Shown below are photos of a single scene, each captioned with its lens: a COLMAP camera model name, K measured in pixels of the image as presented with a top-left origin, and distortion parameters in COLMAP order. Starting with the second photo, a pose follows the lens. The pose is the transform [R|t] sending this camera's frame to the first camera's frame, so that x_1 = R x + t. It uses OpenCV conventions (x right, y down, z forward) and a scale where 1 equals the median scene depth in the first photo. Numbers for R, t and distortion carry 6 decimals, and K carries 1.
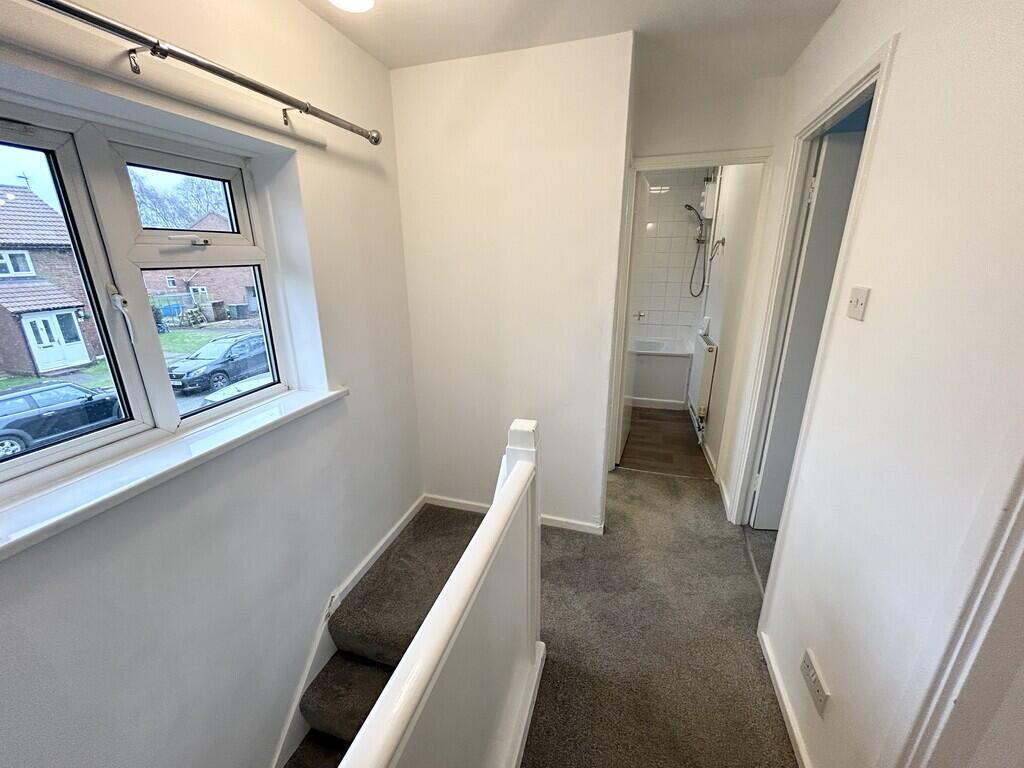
lens RADIAL K [[412.0, 0, 506.9], [0, 412.0, 385.1], [0, 0, 1]] dist [-0.002544, -0.000657]
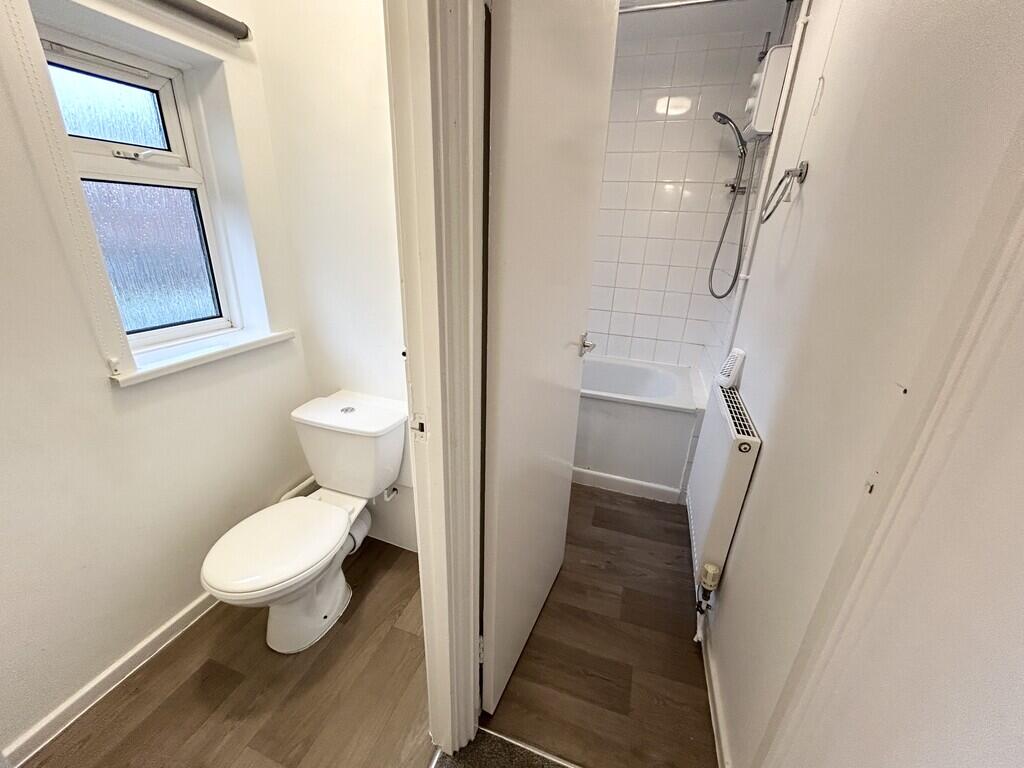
lens RADIAL K [[412.0, 0, 516.3], [0, 412.0, 383.8], [0, 0, 1]] dist [-0.002544, -0.000657]
pose [[0.998143, 0.060529, -0.006776, 0.229595], [-0.059940, 0.995941, 0.067152, -0.136045], [0.010813, -0.066621, 0.997720, 0.508008]]
